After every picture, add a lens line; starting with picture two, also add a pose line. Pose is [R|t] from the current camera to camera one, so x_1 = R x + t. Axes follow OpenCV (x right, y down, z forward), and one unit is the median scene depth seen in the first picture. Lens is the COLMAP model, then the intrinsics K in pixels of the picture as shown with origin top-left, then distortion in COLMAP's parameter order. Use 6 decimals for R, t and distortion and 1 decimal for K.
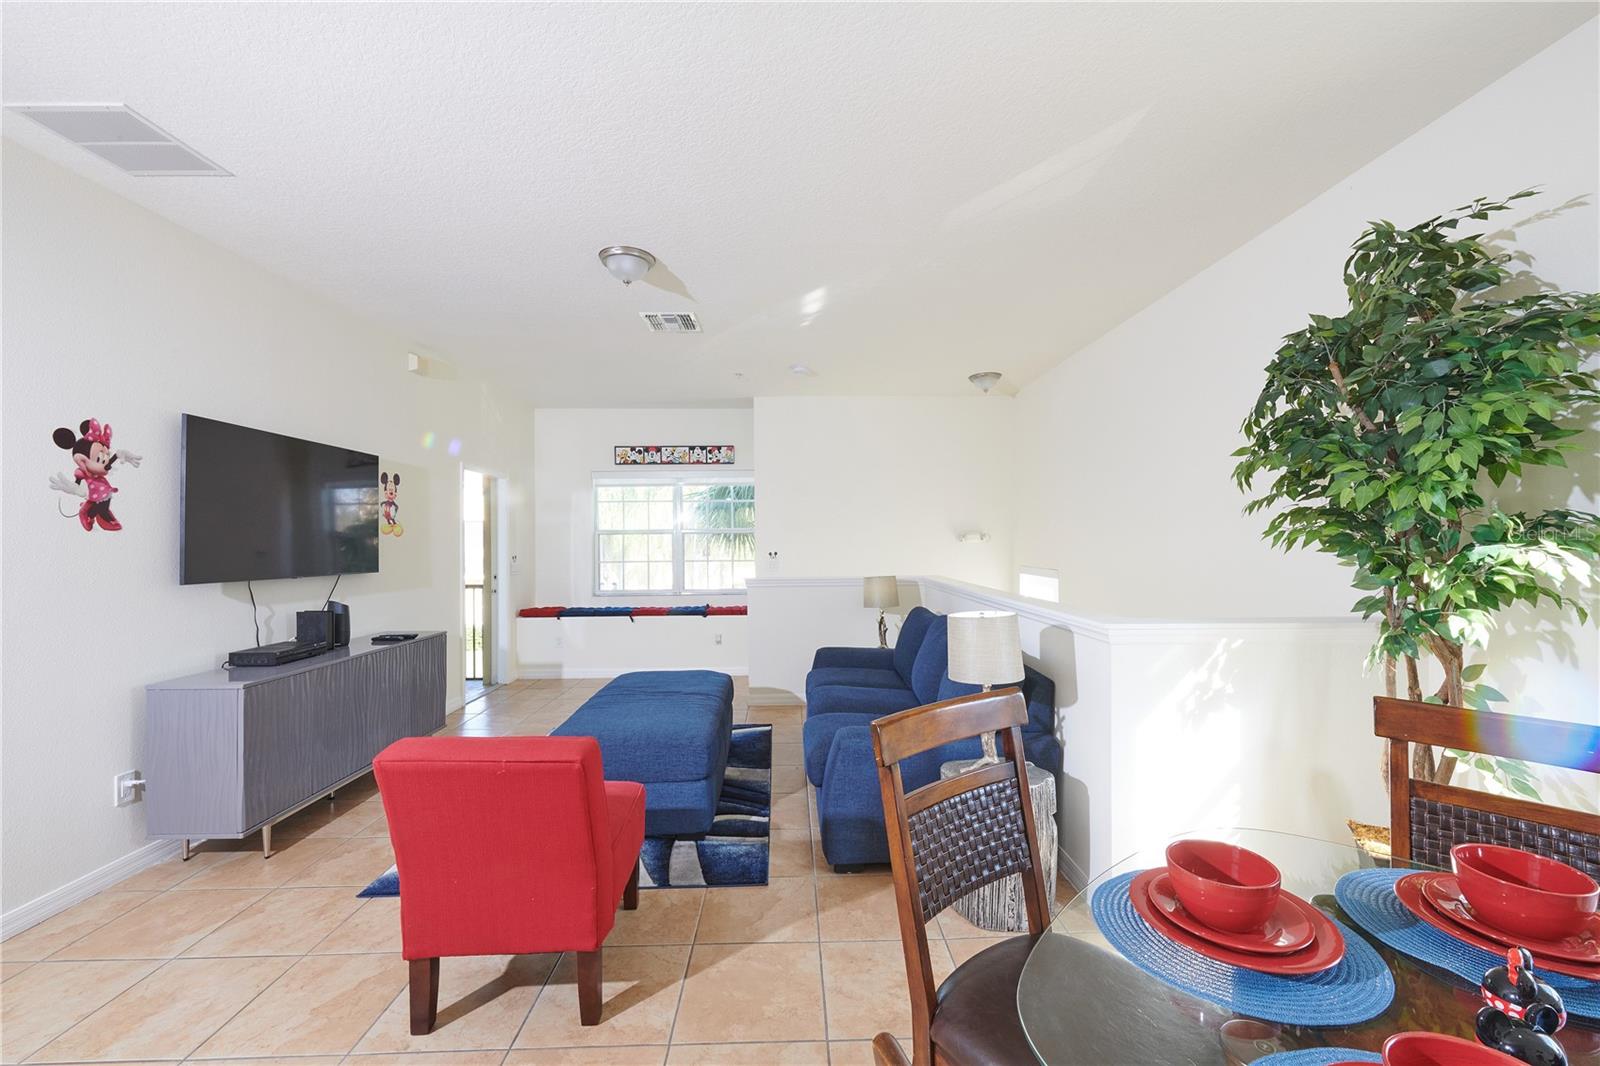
lens RADIAL K [[644.0, 0, 808.2], [0, 644.0, 535.8], [0, 0, 1]] dist [0.001031, 0.000246]
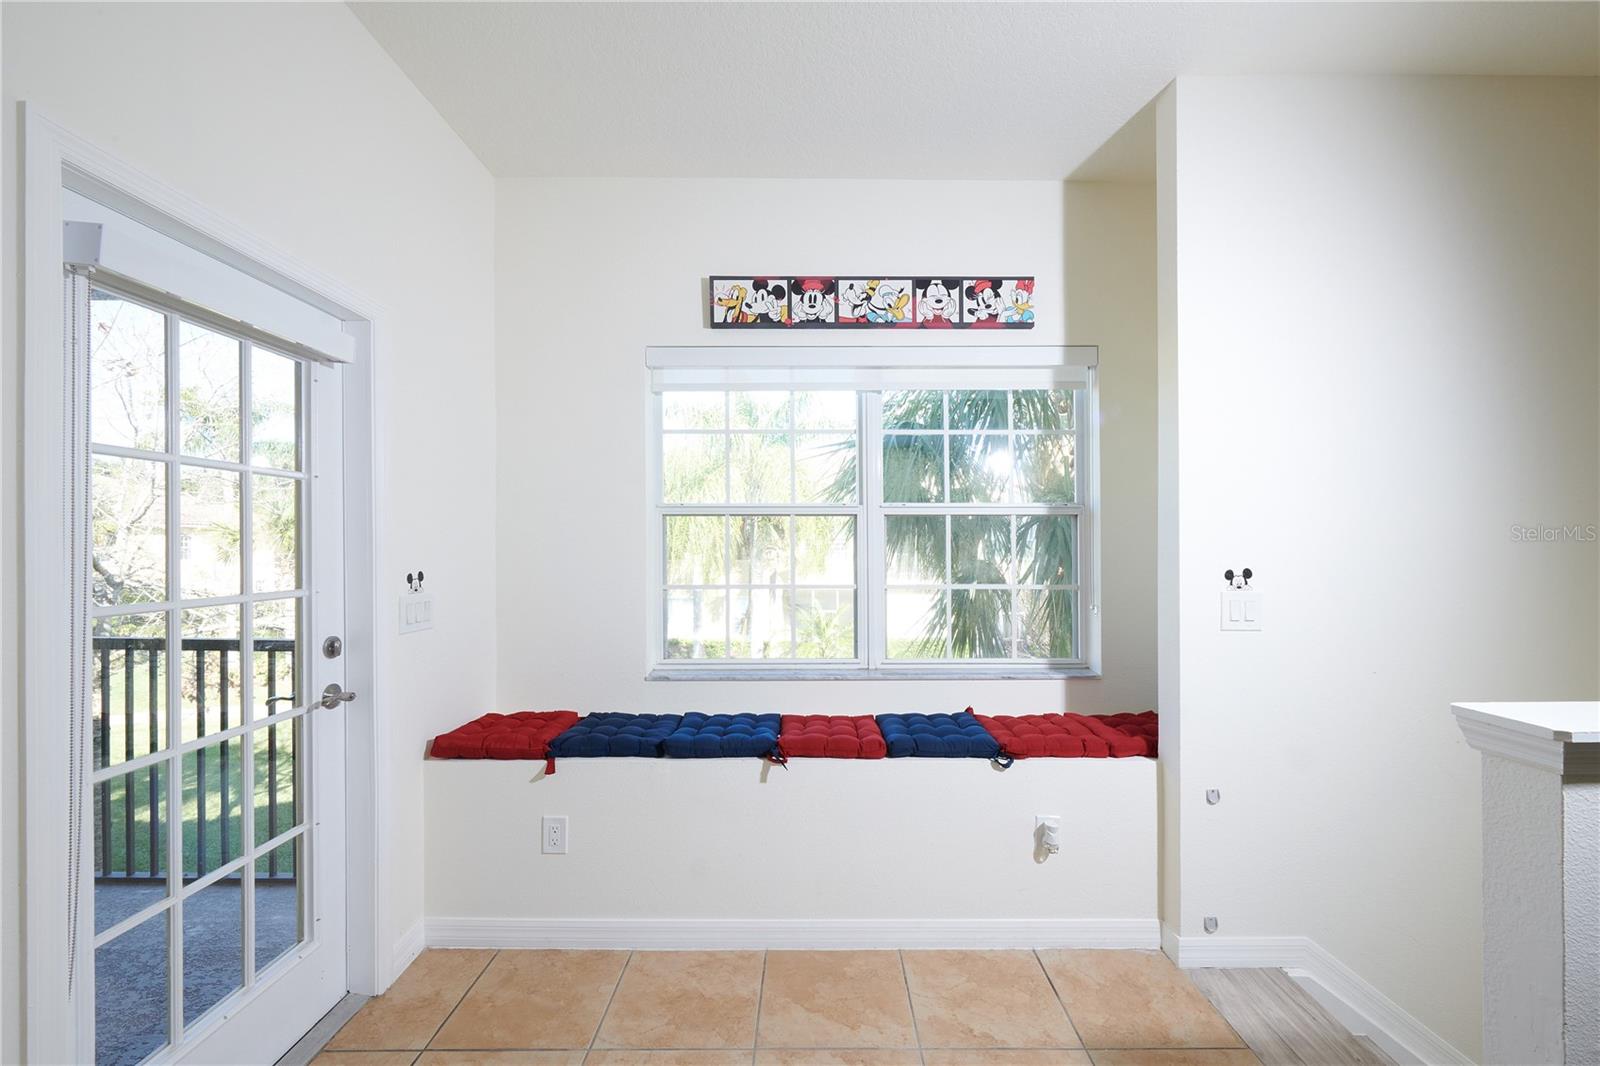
lens RADIAL K [[644.0, 0, 783.3], [0, 644.0, 574.0], [0, 0, 1]] dist [0.001031, 0.000246]
pose [[0.999978, 0.006685, -0.000492, -0.542789], [-0.006686, 0.999975, -0.002447, 0.065161], [0.000475, 0.002450, 0.999997, 1.334130]]
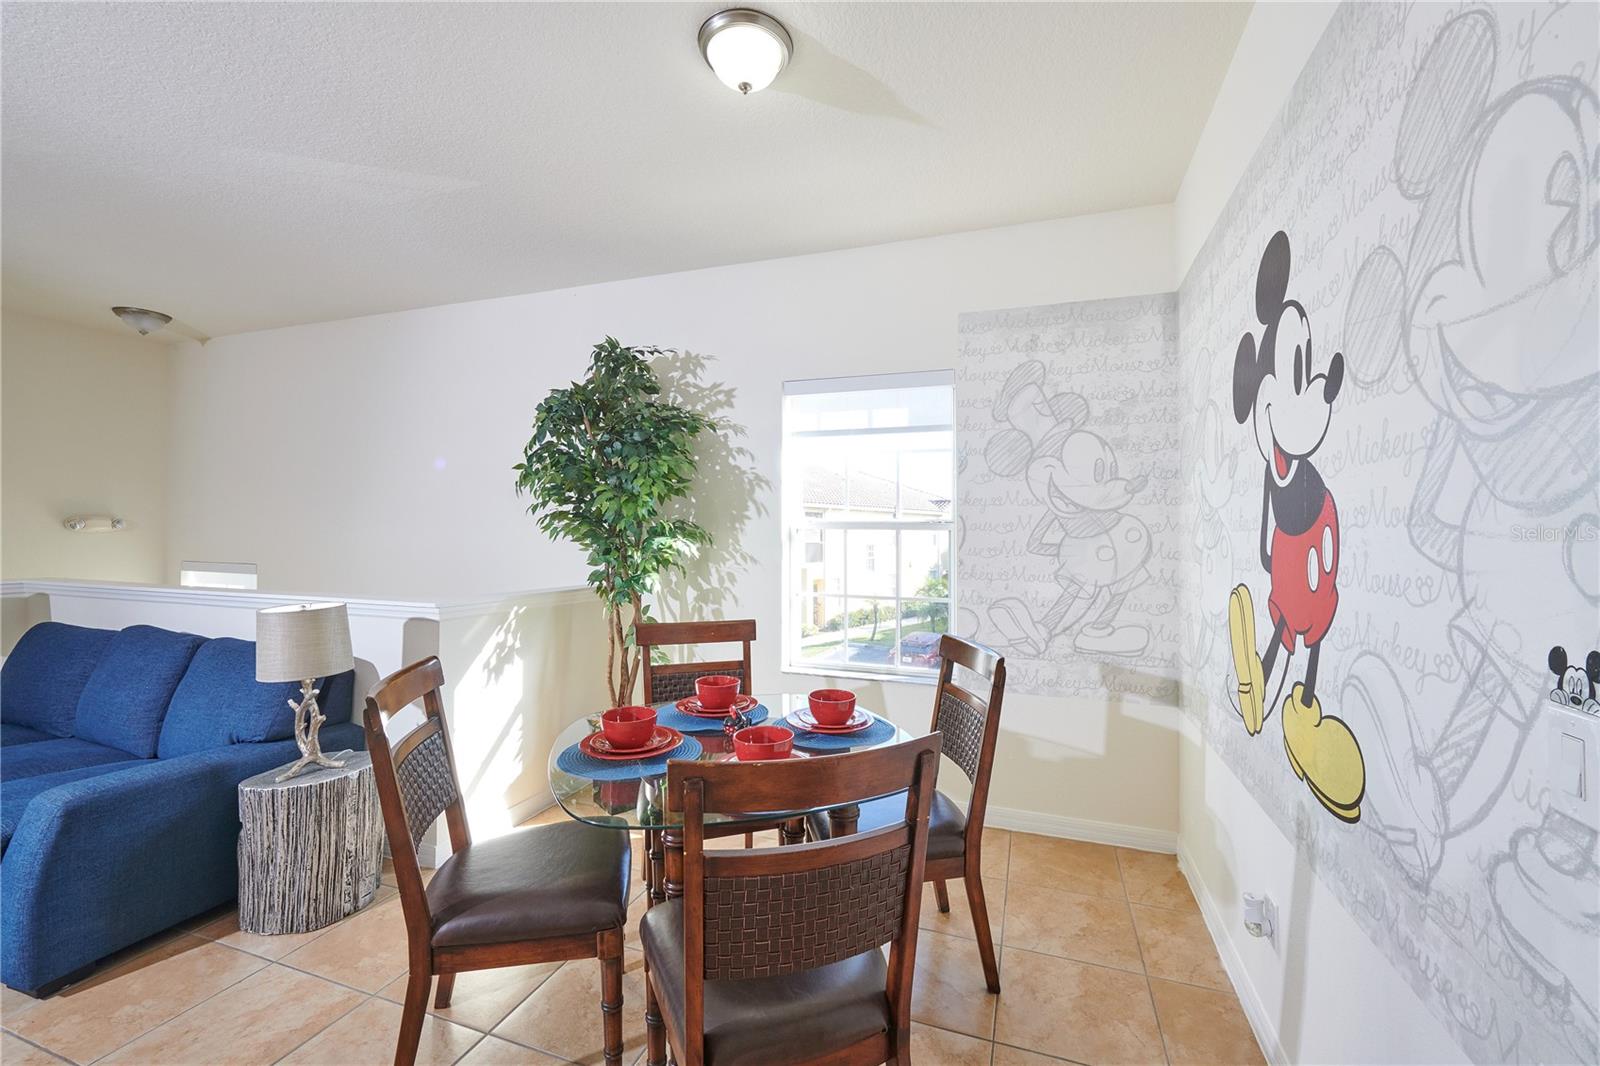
lens RADIAL K [[644.0, 0, 796.4], [0, 644.0, 535.9], [0, 0, 1]] dist [0.001031, 0.000246]
pose [[0.360289, 0.006290, 0.932820, -0.275365], [-0.019847, 0.999803, 0.000924, -0.000096], [-0.932630, -0.018847, 0.360343, -0.013506]]
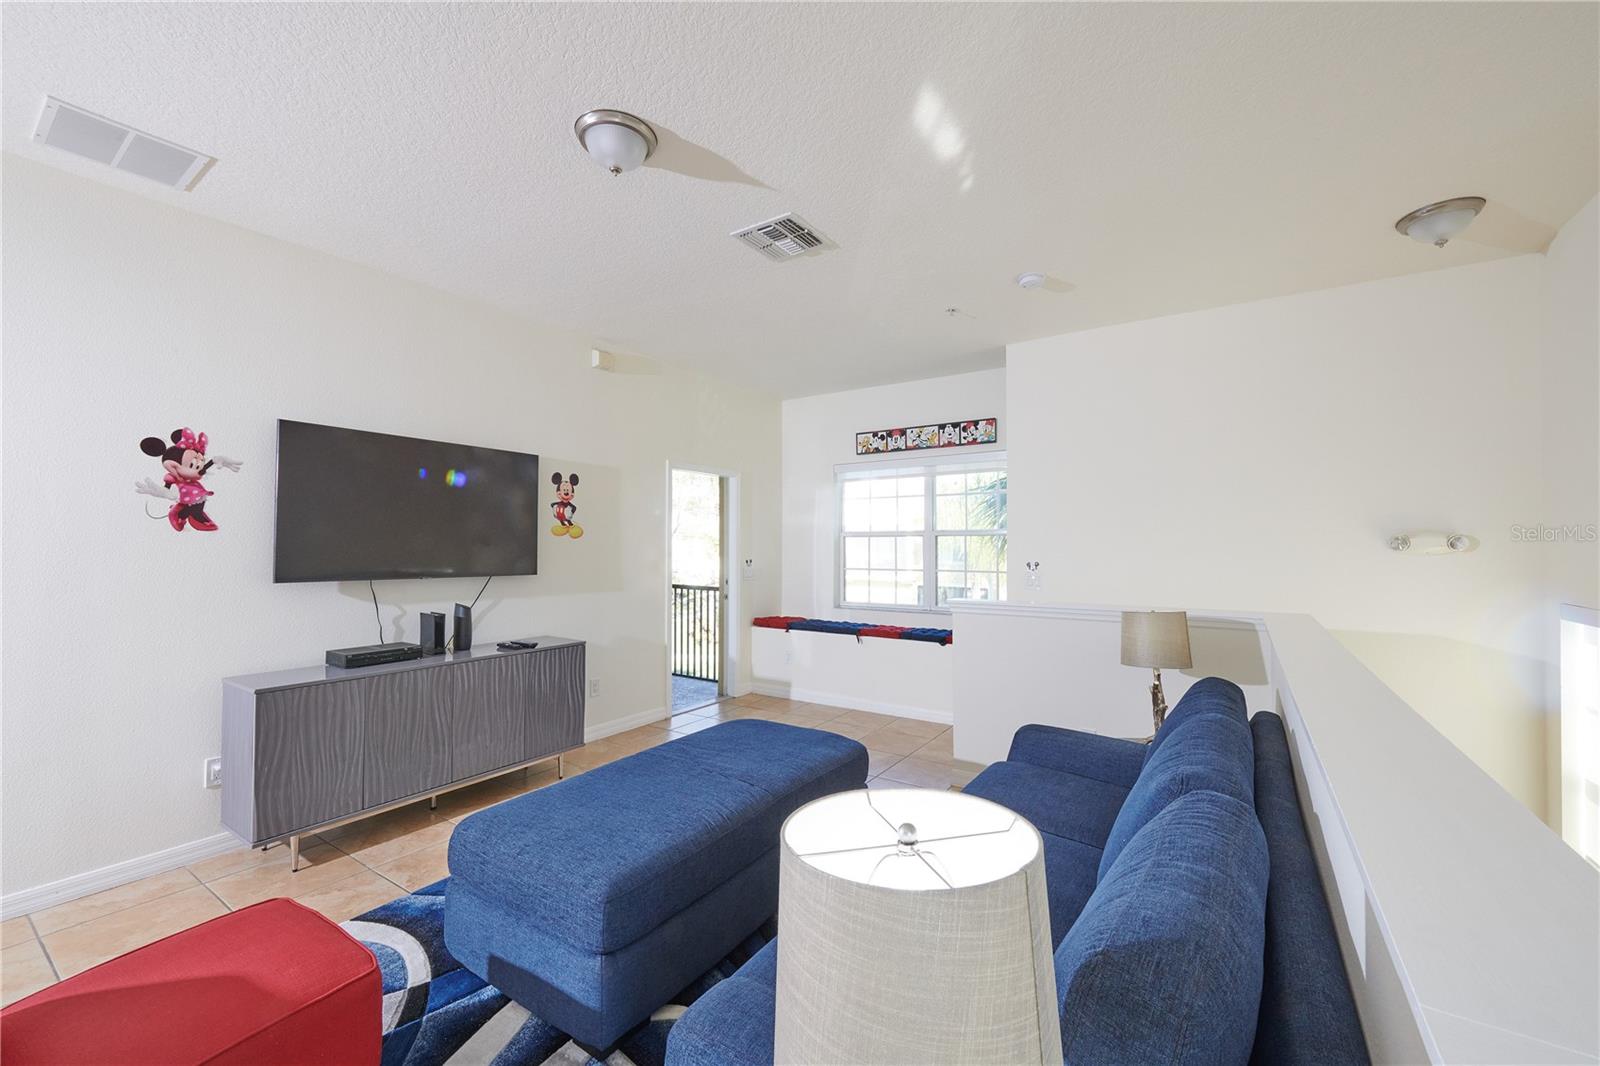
lens RADIAL K [[644.0, 0, 801.5], [0, 644.0, 535.5], [0, 0, 1]] dist [0.001031, 0.000246]
pose [[0.814544, -0.000654, -0.580101, 0.283893], [-0.002952, 0.999982, -0.005272, 0.001896], [0.580094, 0.006006, 0.814527, 0.554917]]
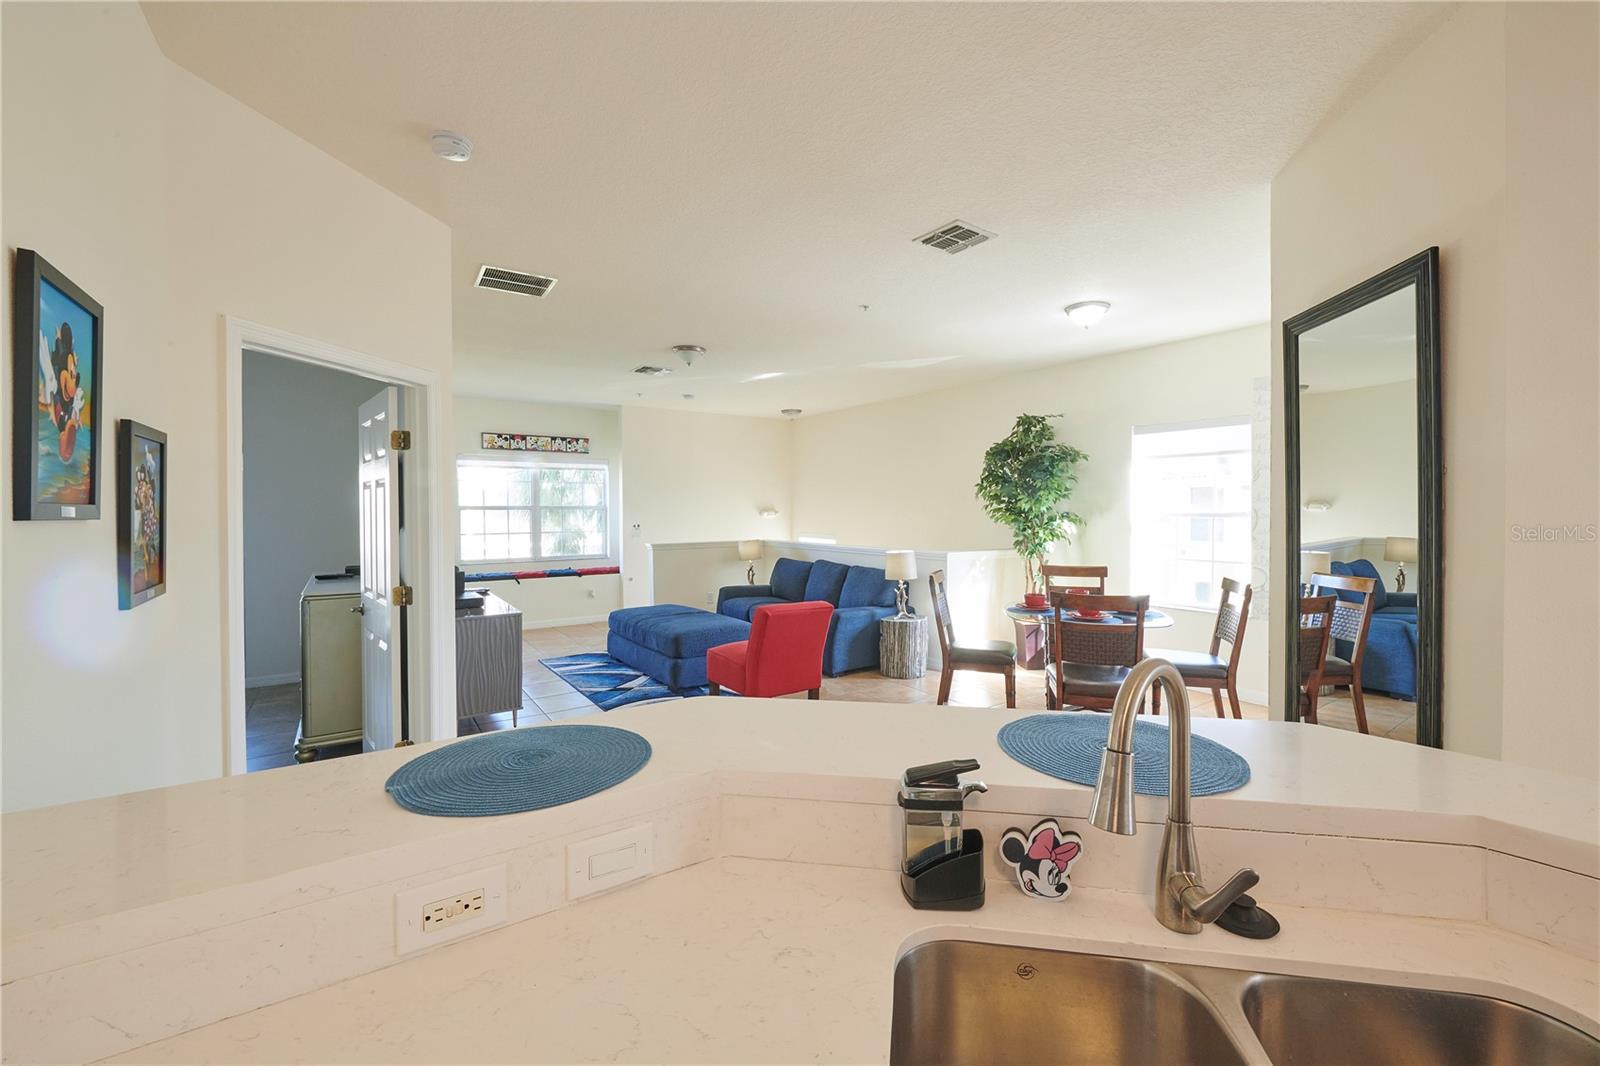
lens RADIAL K [[644.0, 0, 807.3], [0, 644.0, 523.1], [0, 0, 1]] dist [0.001031, 0.000246]
pose [[0.820904, -0.007232, 0.571020, -1.006489], [-0.008792, 0.999641, 0.025300, -0.028413], [-0.570998, -0.025789, 0.820546, -0.534632]]
